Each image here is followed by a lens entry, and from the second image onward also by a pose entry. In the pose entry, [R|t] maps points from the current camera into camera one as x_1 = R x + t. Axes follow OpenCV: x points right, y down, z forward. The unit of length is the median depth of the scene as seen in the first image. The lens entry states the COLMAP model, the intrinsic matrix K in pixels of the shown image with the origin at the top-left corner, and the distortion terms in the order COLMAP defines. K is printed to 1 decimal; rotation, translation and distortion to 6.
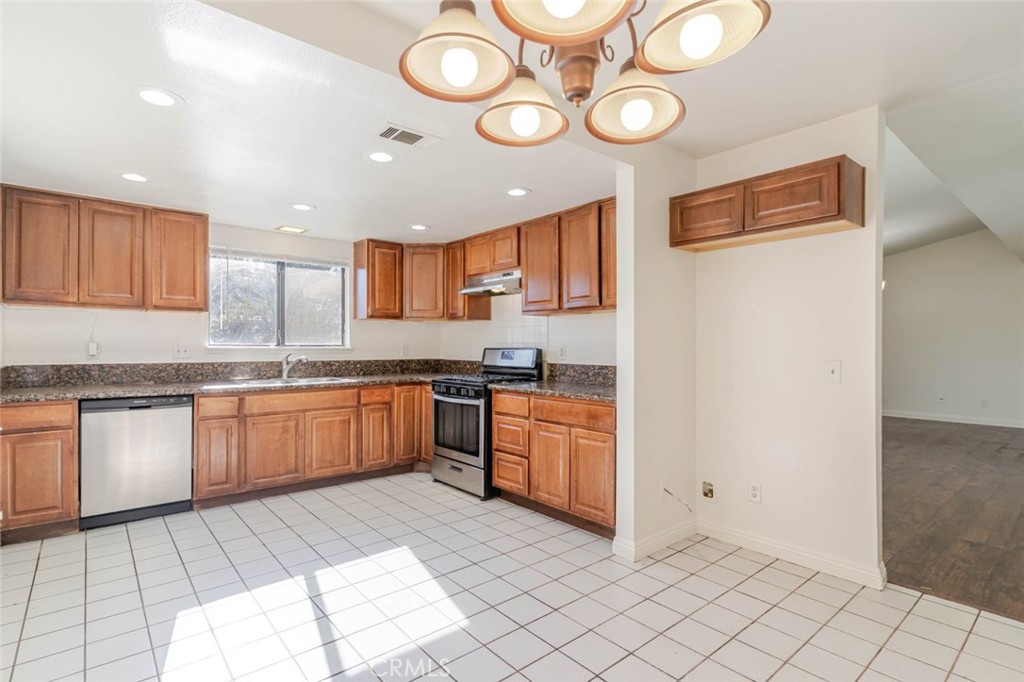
lens RADIAL K [[480.1, 0, 512.2], [0, 480.1, 346.8], [0, 0, 1]] dist [0.009767, 0.000671]
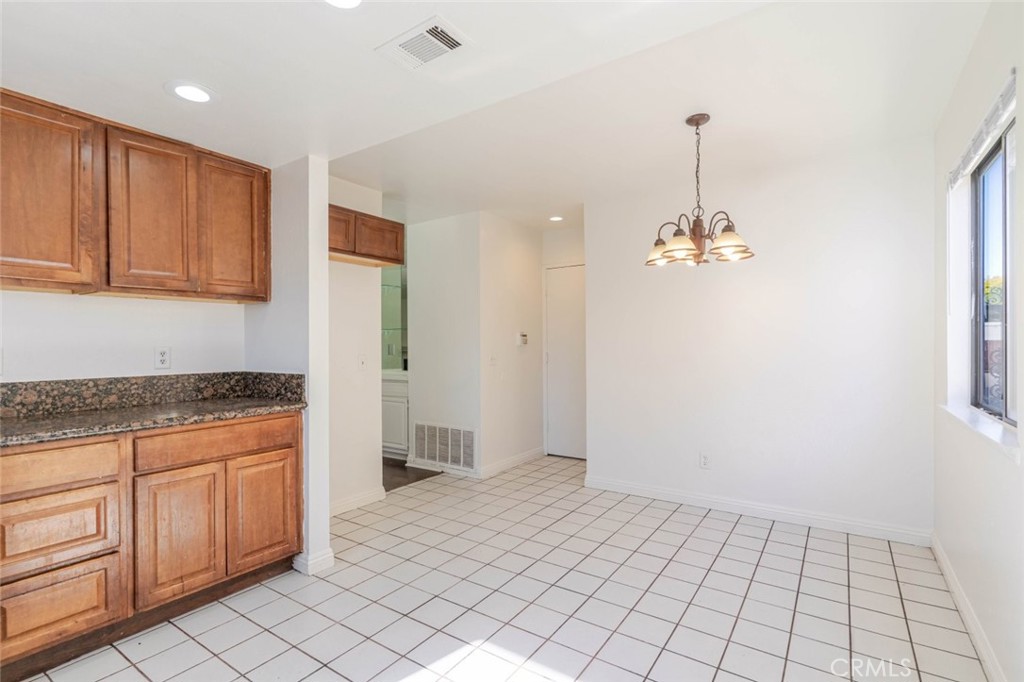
lens RADIAL K [[485.9, 0, 494.2], [0, 485.9, 344.6], [0, 0, 1]] dist [-0.000242, -0.000102]
pose [[-0.223167, -0.001112, 0.974780, -0.590212], [0.007884, 0.999965, 0.002946, -0.003848], [-0.974748, 0.008342, -0.223150, 0.674630]]
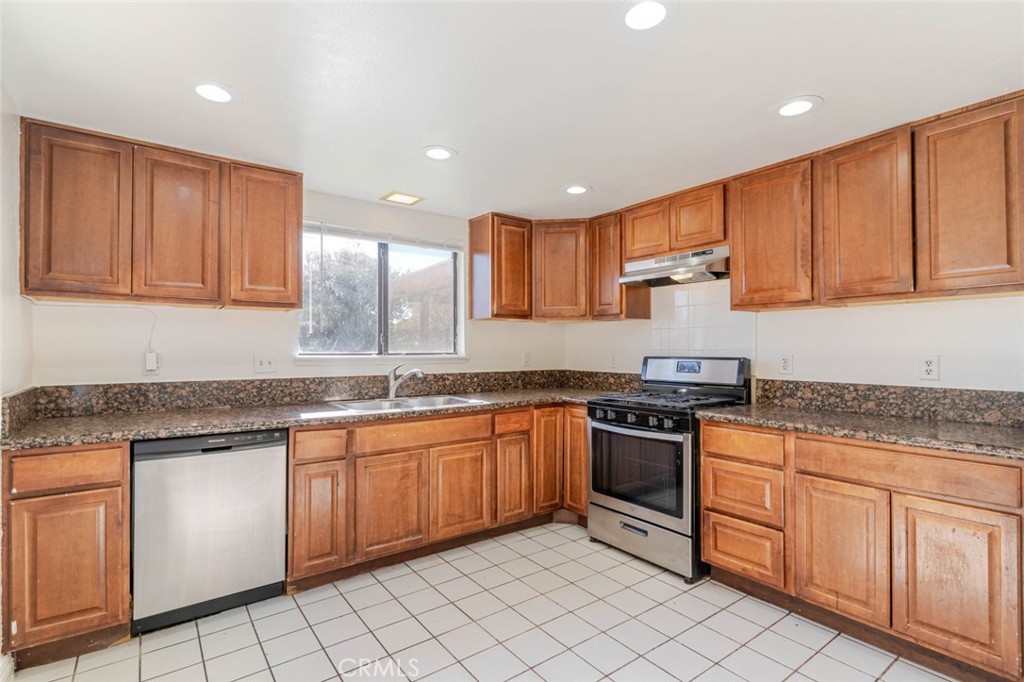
lens RADIAL K [[480.1, 0, 512.2], [0, 480.1, 346.8], [0, 0, 1]] dist [0.009767, 0.000671]
pose [[0.997346, -0.002857, -0.072748, -0.271763], [0.002365, 0.999974, -0.006841, -0.010409], [0.072766, 0.006651, 0.997327, 0.314041]]
